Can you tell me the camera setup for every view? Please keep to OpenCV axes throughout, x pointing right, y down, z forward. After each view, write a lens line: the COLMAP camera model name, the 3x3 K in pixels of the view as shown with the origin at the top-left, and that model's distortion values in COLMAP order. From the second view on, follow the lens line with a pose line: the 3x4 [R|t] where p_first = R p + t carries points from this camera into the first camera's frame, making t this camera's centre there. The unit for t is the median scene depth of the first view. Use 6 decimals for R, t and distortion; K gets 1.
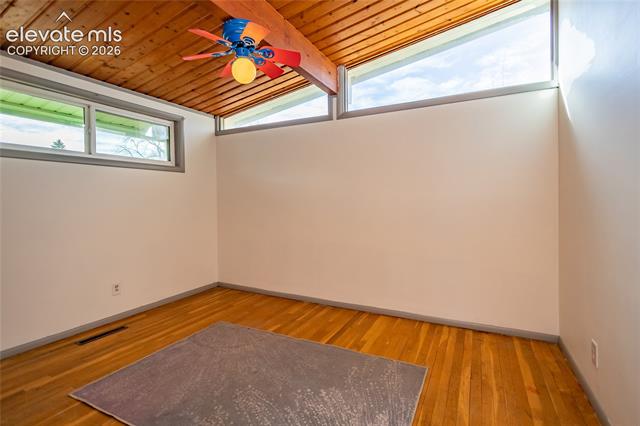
lens RADIAL K [[305.6, 0, 308.4], [0, 305.6, 193.7], [0, 0, 1]] dist [0.002417, 0.000392]
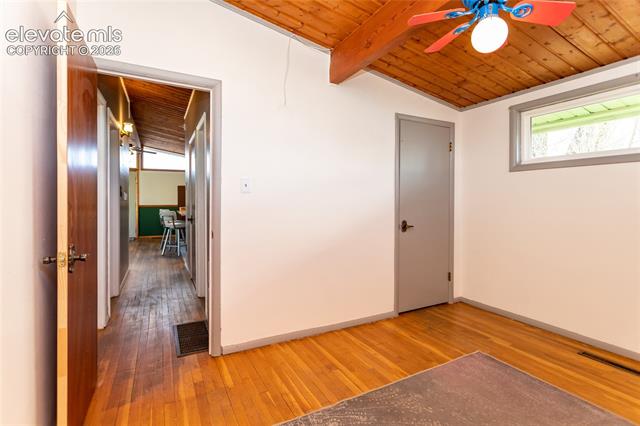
lens RADIAL K [[307.3, 0, 327.3], [0, 307.3, 202.9], [0, 0, 1]] dist [-0.001328, 0.000724]
pose [[-0.530519, 0.008198, -0.847634, 0.475654], [0.013788, 0.999904, 0.001041, 0.004104], [0.847561, -0.011135, -0.530581, 0.805571]]
